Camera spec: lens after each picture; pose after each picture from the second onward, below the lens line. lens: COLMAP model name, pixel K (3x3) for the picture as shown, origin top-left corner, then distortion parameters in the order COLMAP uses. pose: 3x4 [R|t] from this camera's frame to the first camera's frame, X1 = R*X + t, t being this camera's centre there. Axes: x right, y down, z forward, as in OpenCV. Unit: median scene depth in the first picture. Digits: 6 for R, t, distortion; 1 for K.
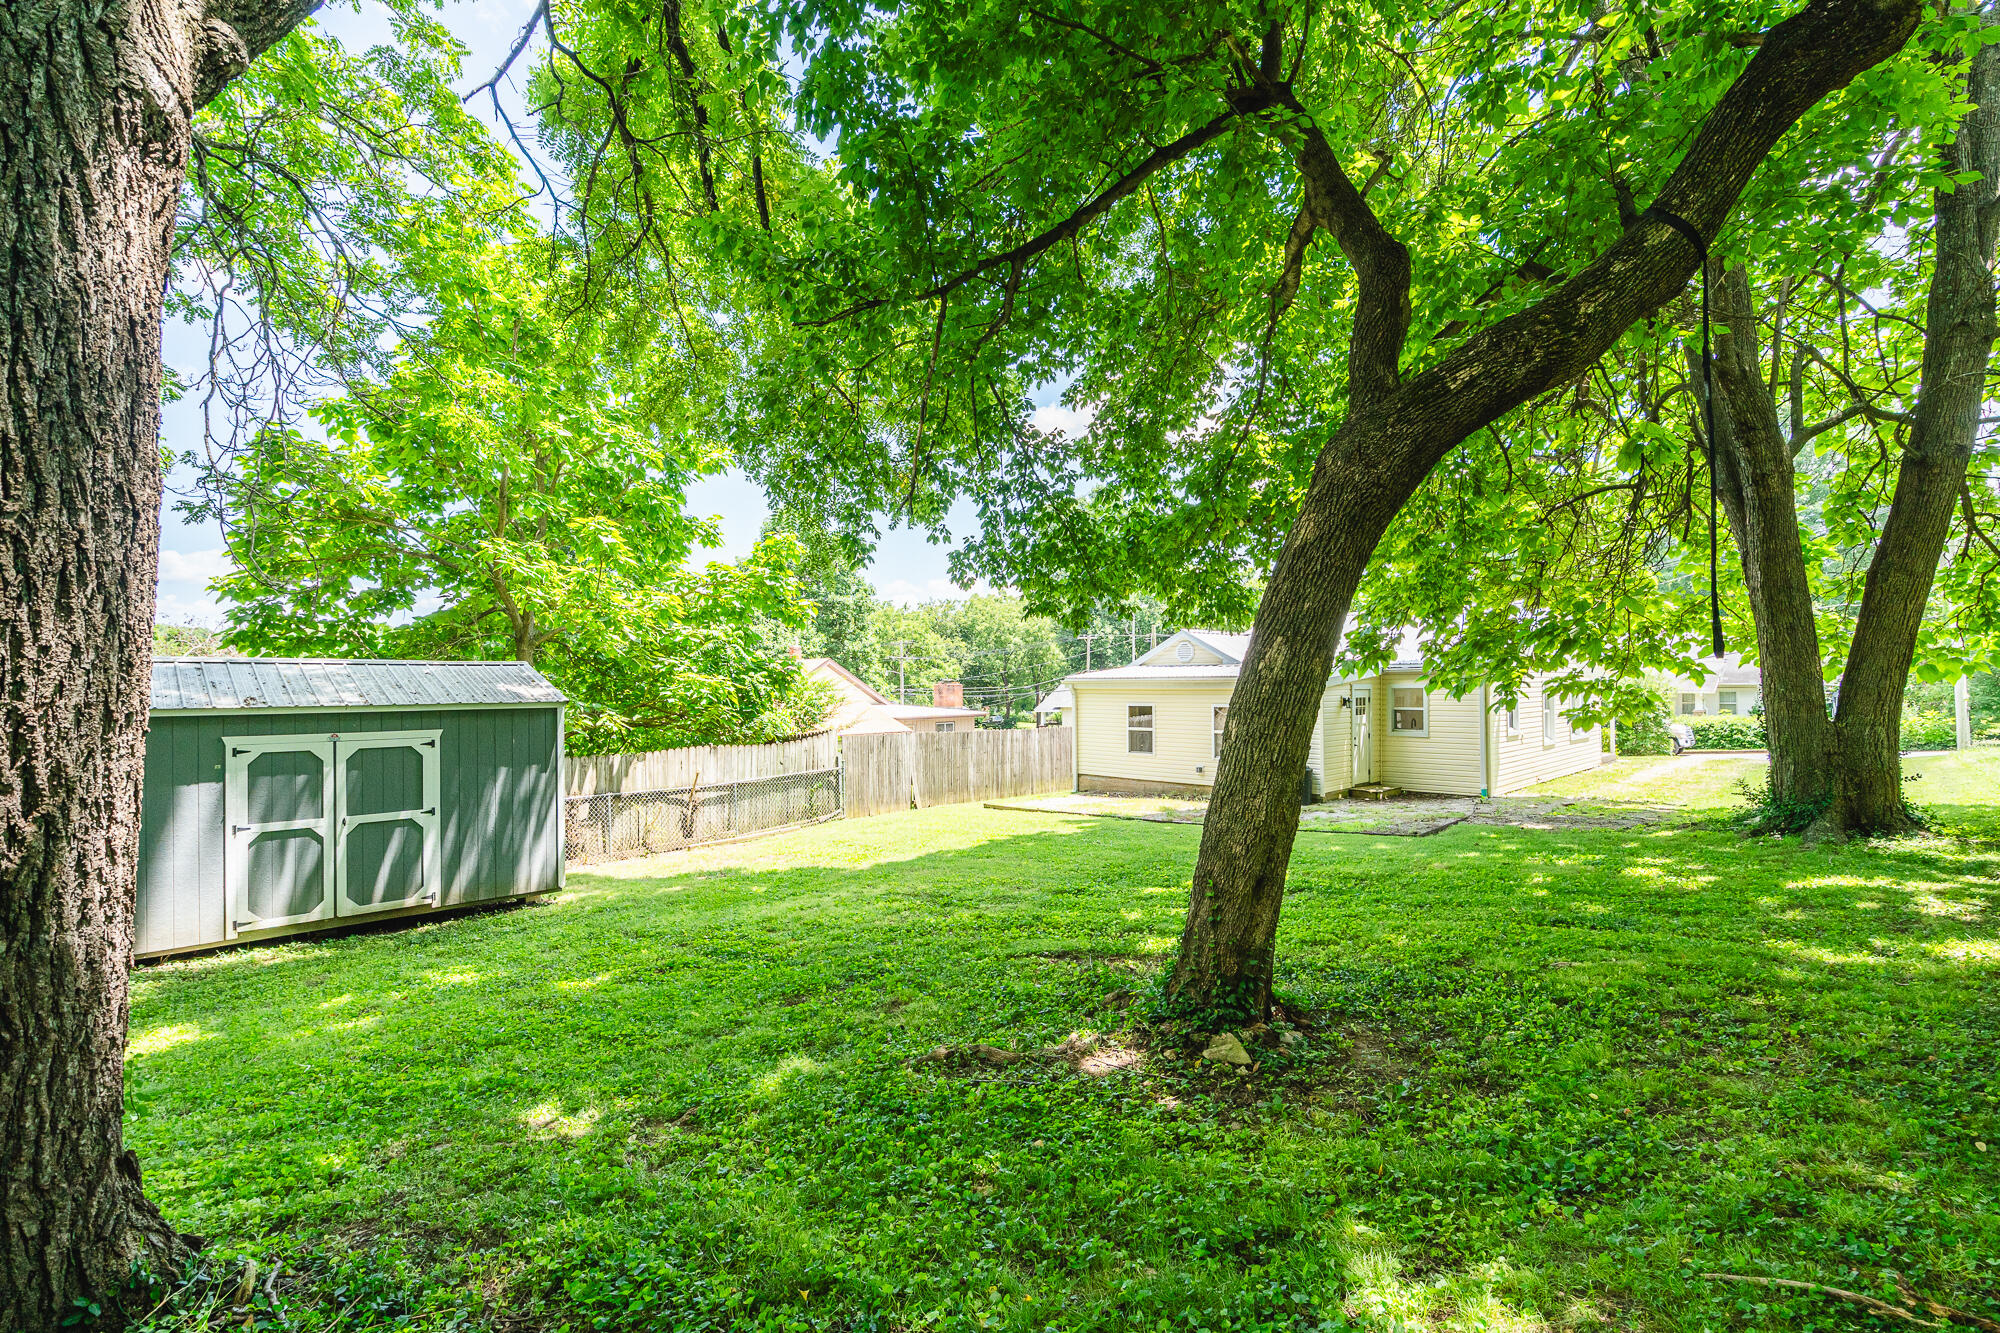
lens RADIAL K [[921.3, 0, 997.8], [0, 921.3, 706.0], [0, 0, 1]] dist [-0.004392, 0.003446]
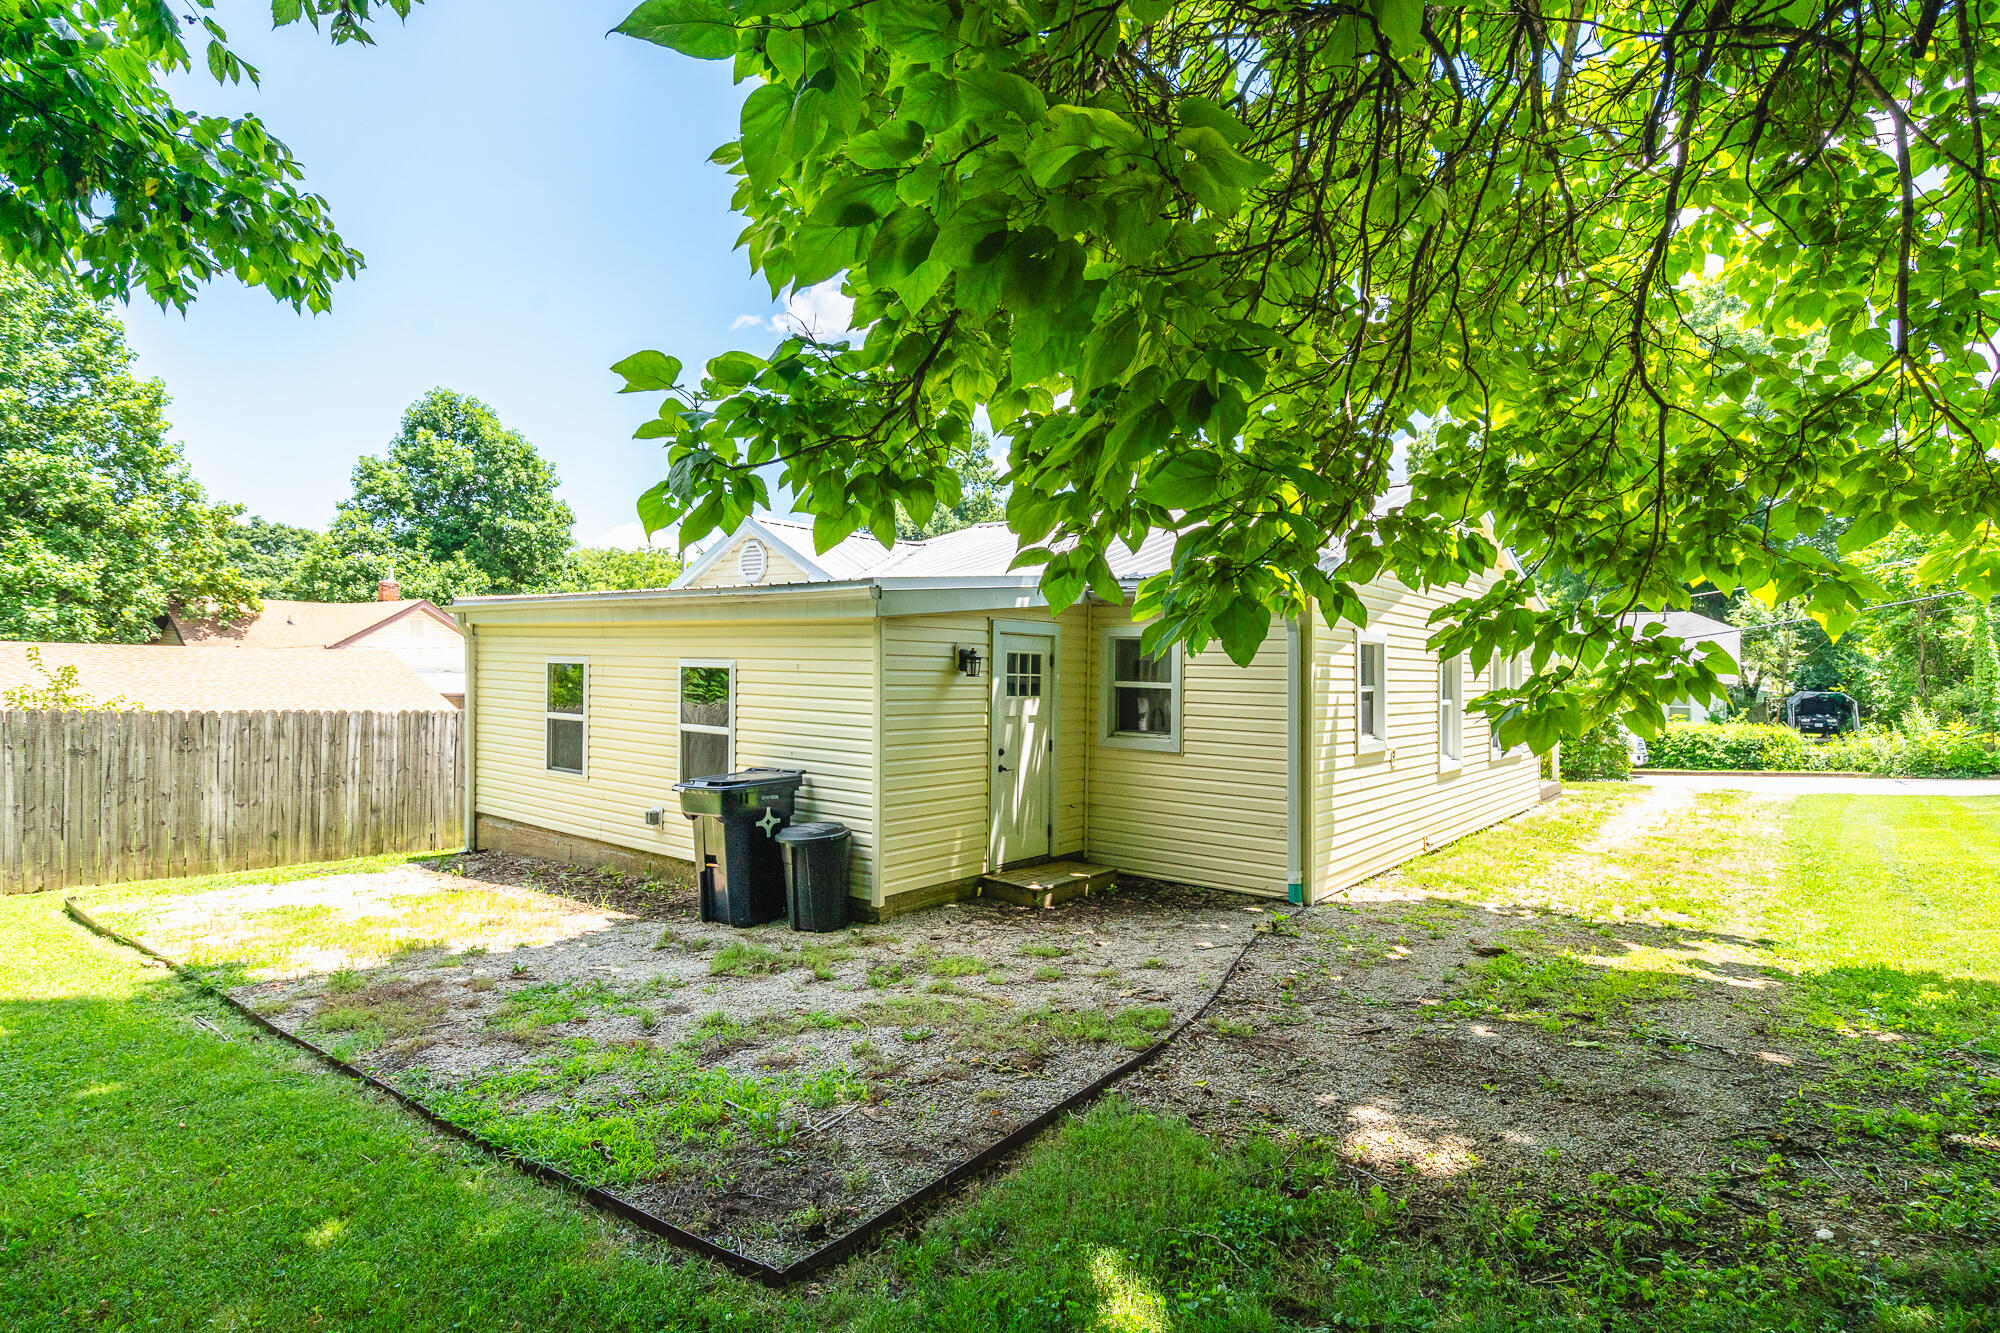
lens RADIAL K [[1066.3, 0, 1009.4], [0, 1066.3, 661.1], [0, 0, 1]] dist [-0.000266, -0.000041]
pose [[0.989963, 0.033931, 0.137192, 0.330903], [-0.029950, 0.999071, -0.030976, 0.009555], [-0.138116, 0.026556, 0.990060, 0.540270]]
